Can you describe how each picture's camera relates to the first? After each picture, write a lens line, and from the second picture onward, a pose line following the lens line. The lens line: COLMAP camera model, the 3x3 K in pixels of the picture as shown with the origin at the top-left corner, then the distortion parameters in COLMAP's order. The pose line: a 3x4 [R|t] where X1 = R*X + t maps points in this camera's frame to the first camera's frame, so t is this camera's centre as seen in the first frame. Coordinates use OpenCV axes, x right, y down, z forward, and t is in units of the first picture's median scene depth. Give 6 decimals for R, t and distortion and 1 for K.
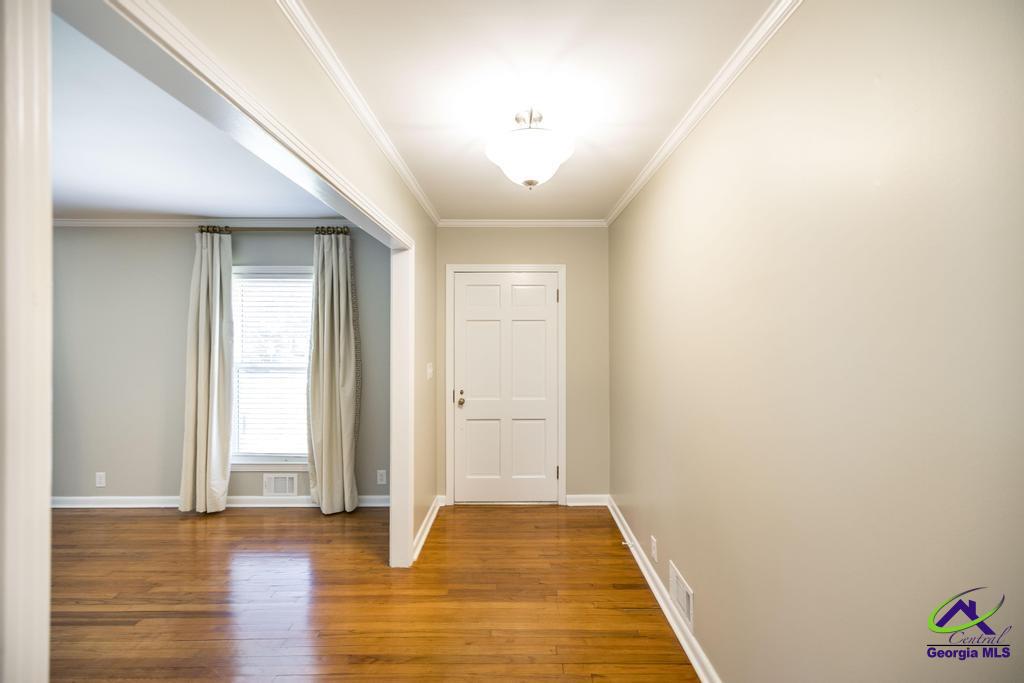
lens RADIAL K [[431.2, 0, 514.6], [0, 431.2, 339.0], [0, 0, 1]] dist [-0.001208, 0.000300]
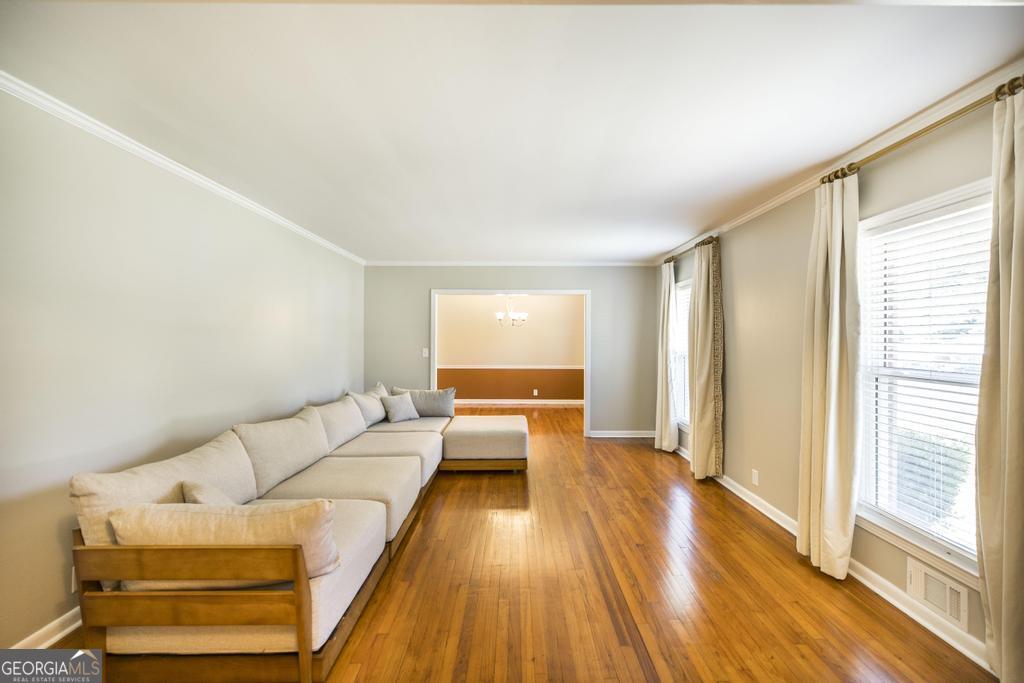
lens RADIAL K [[431.2, 0, 513.5], [0, 431.2, 337.3], [0, 0, 1]] dist [-0.001208, 0.000300]
pose [[-0.008077, -0.004377, -0.999958, 0.013556], [0.000819, 0.999990, -0.004384, 0.014659], [0.999967, -0.000854, -0.008073, 0.473531]]
